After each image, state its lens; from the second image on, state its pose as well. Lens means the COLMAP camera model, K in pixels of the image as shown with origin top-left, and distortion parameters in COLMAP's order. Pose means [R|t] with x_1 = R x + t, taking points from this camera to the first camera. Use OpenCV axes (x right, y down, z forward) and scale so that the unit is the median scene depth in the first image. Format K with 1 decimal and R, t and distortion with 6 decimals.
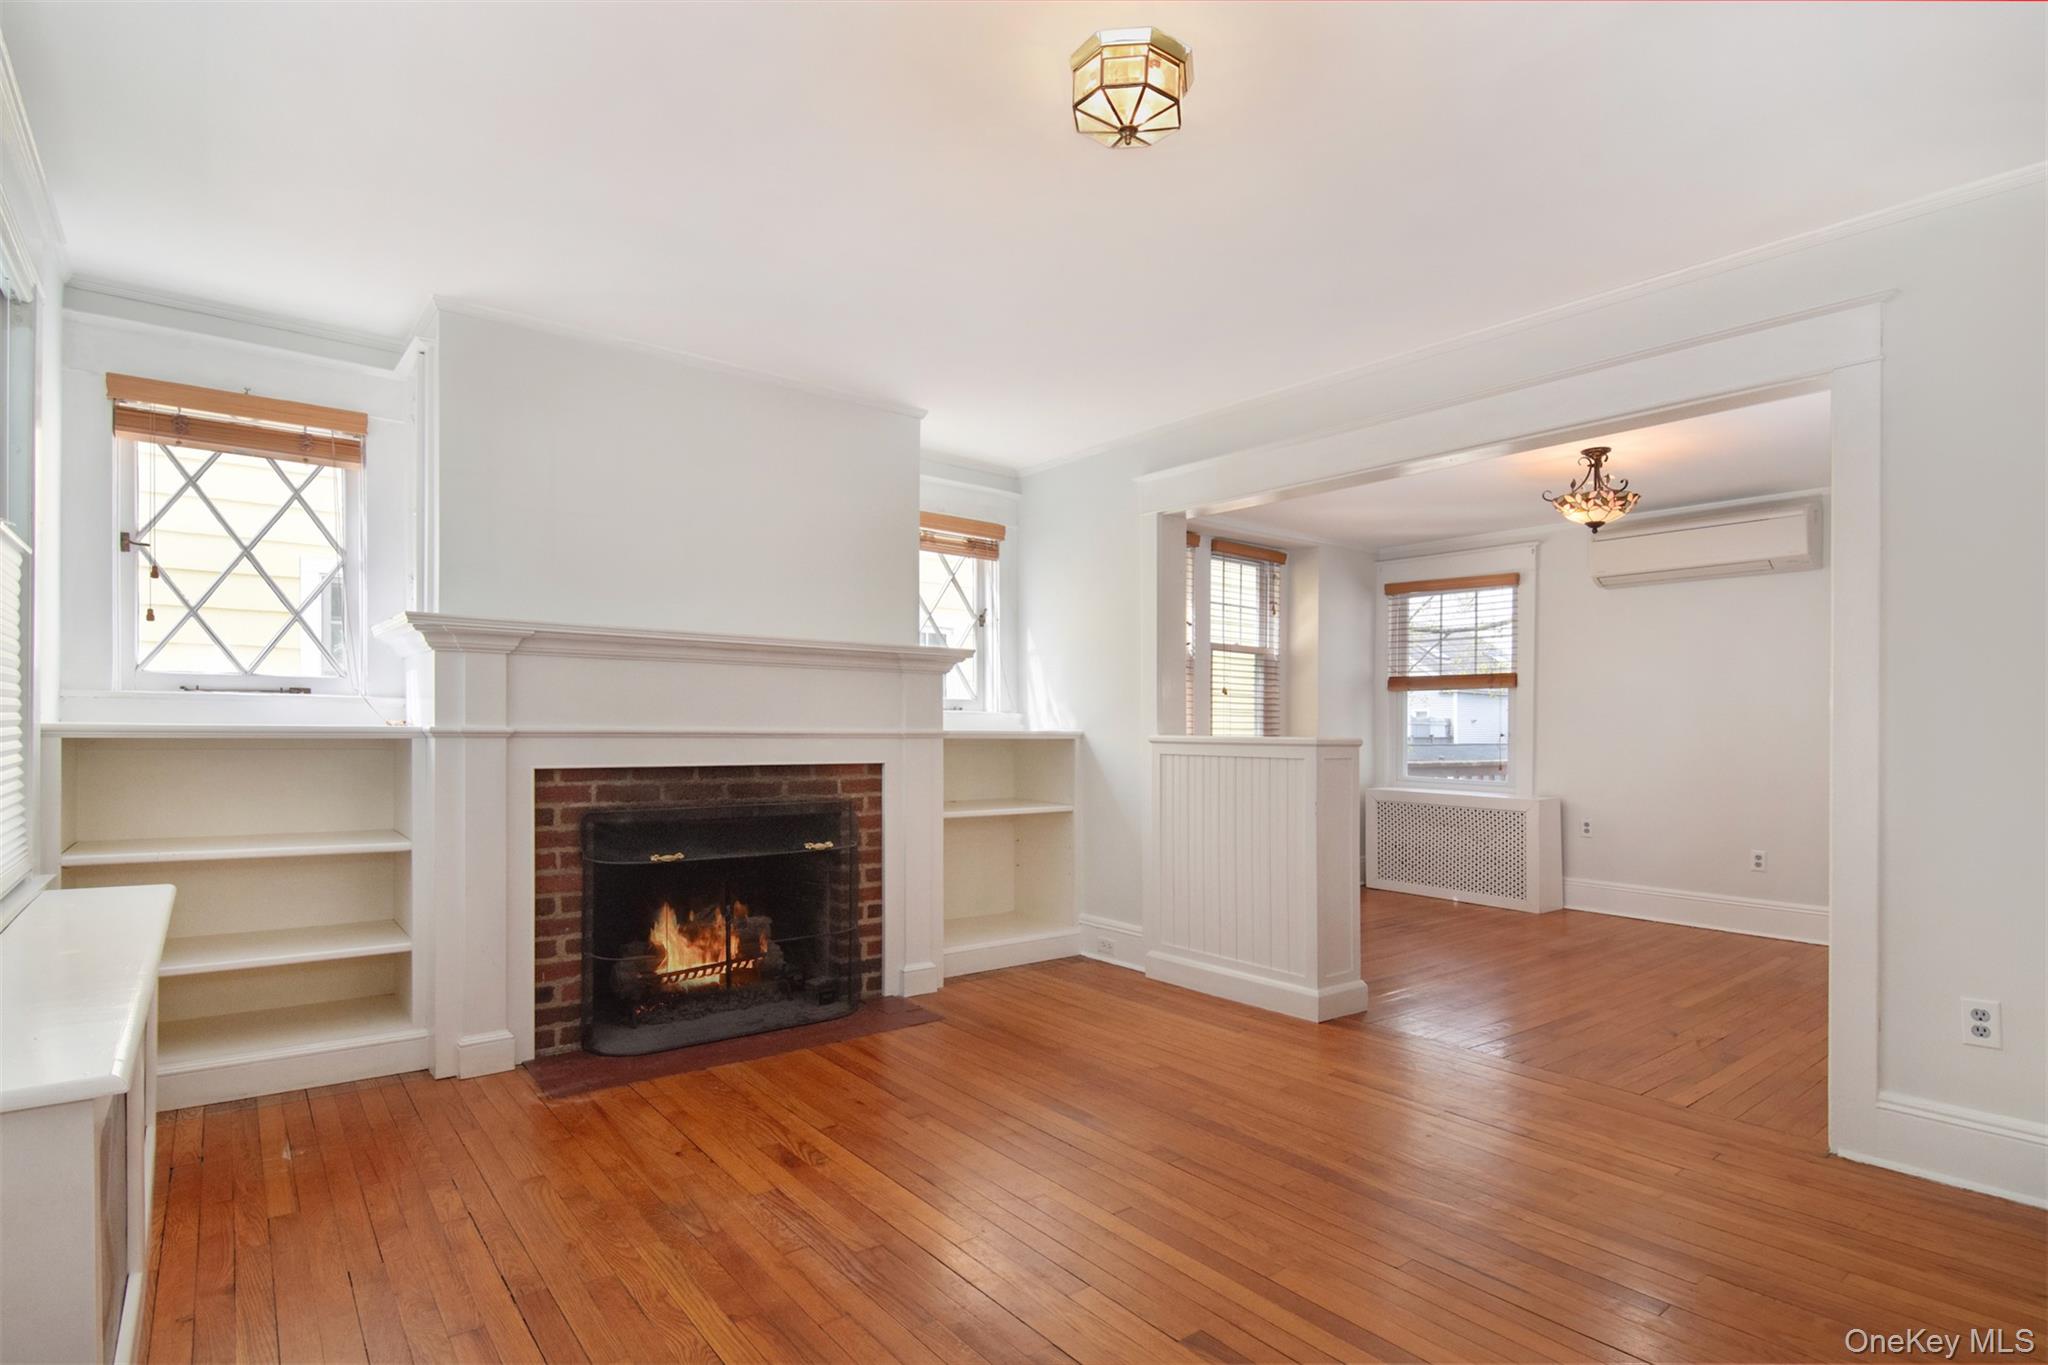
lens RADIAL K [[1014.7, 0, 971.3], [0, 1014.7, 743.4], [0, 0, 1]] dist [0.000401, -0.000427]
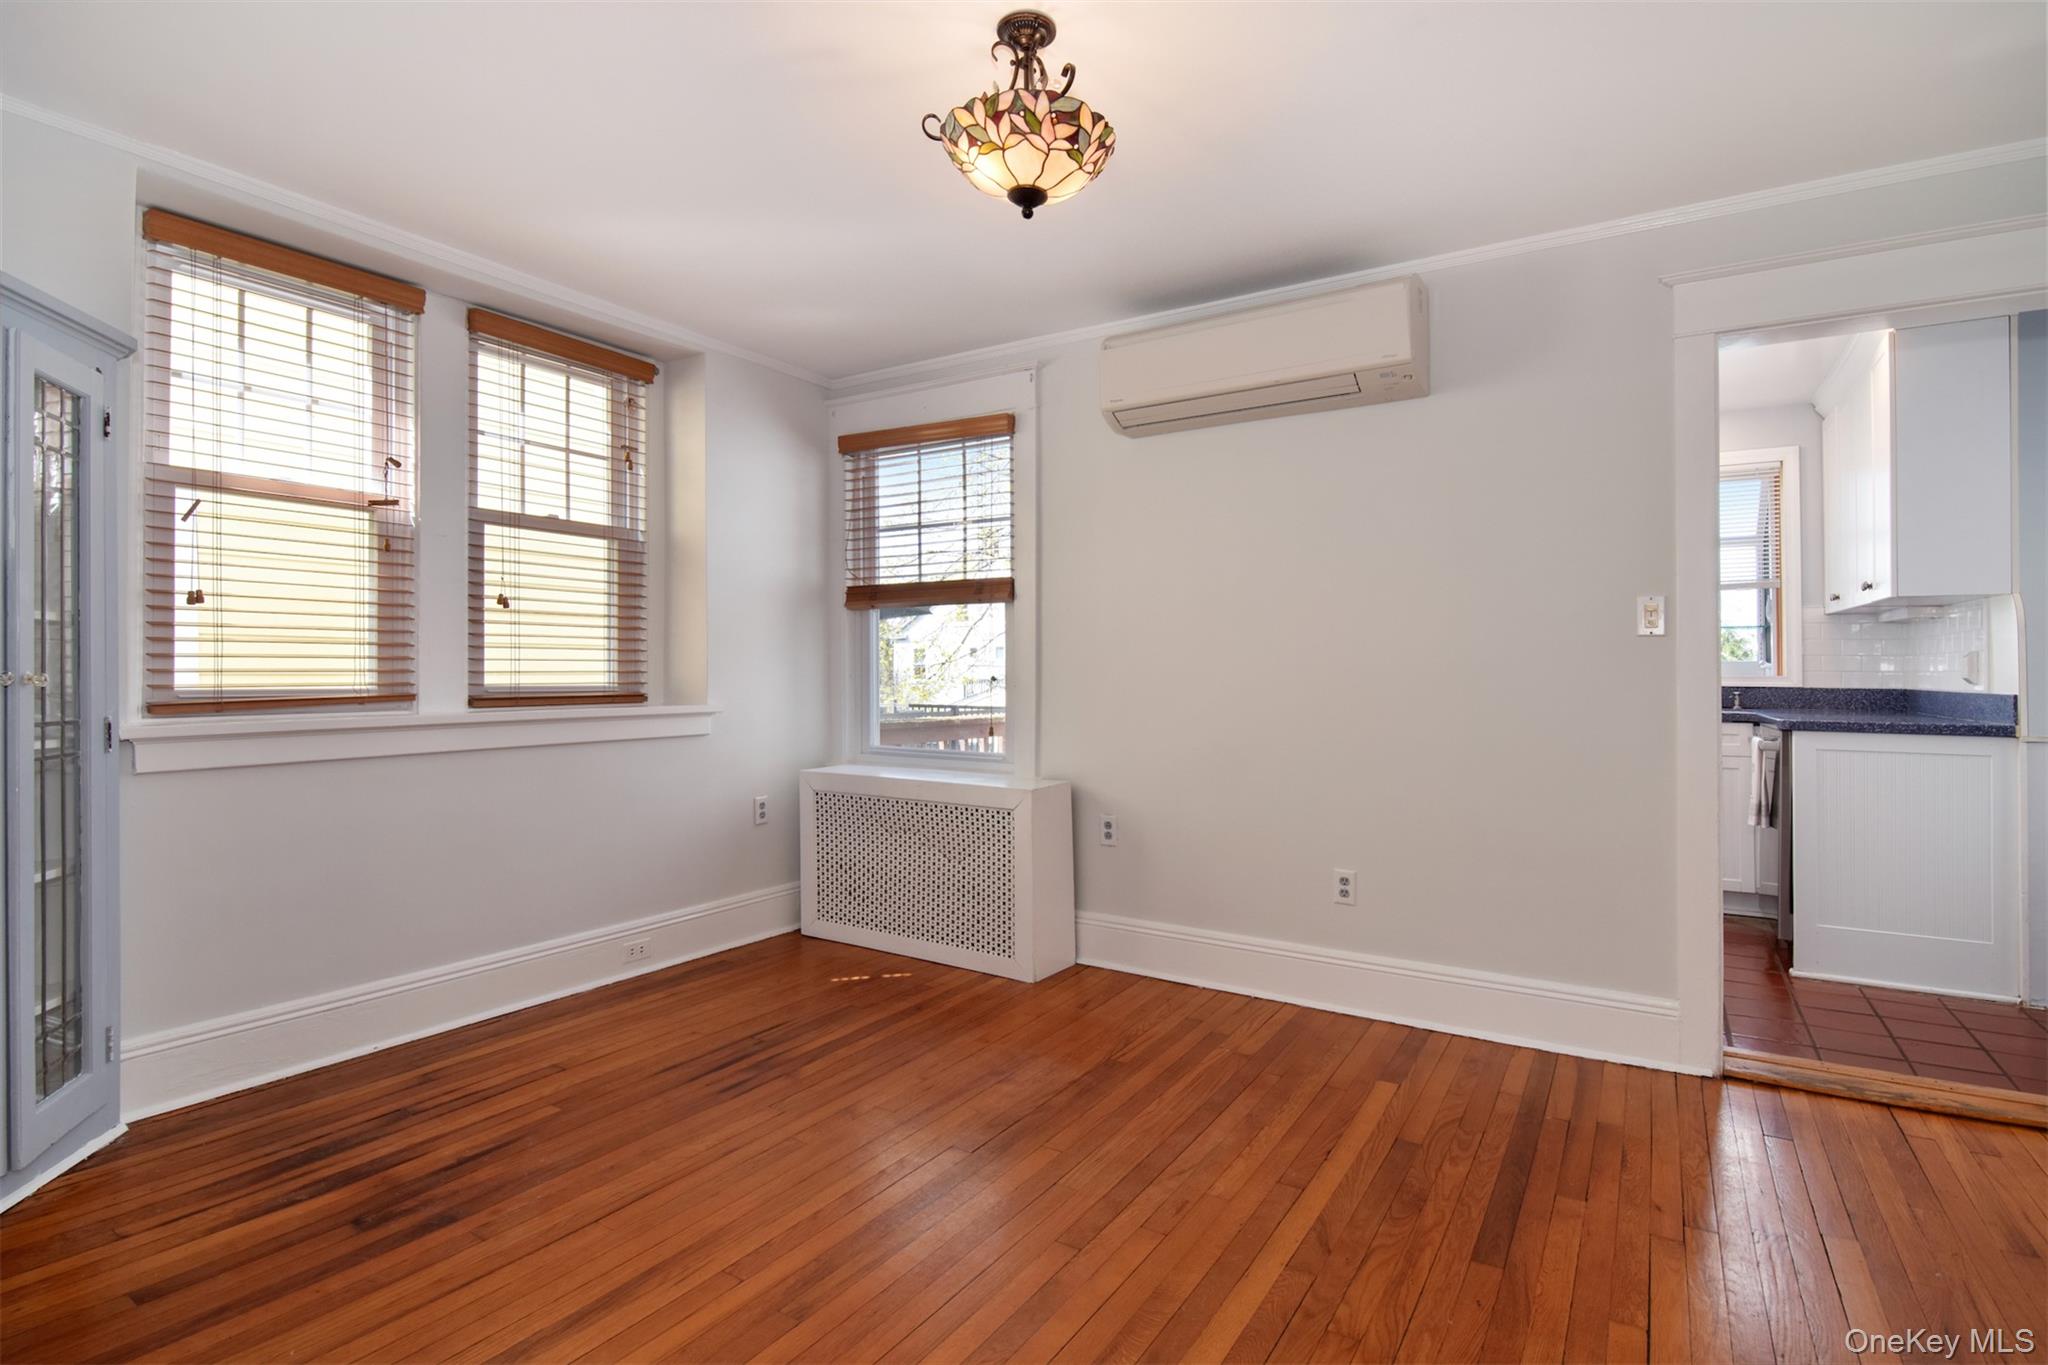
lens RADIAL K [[1012.5, 0, 1013.5], [0, 1012.5, 675.3], [0, 0, 1]] dist [-0.017919, -0.001276]
pose [[0.939354, -0.007339, 0.342870, 0.520632], [0.010598, 0.999915, -0.007631, -0.008148], [-0.342785, 0.010802, 0.939352, 0.677358]]
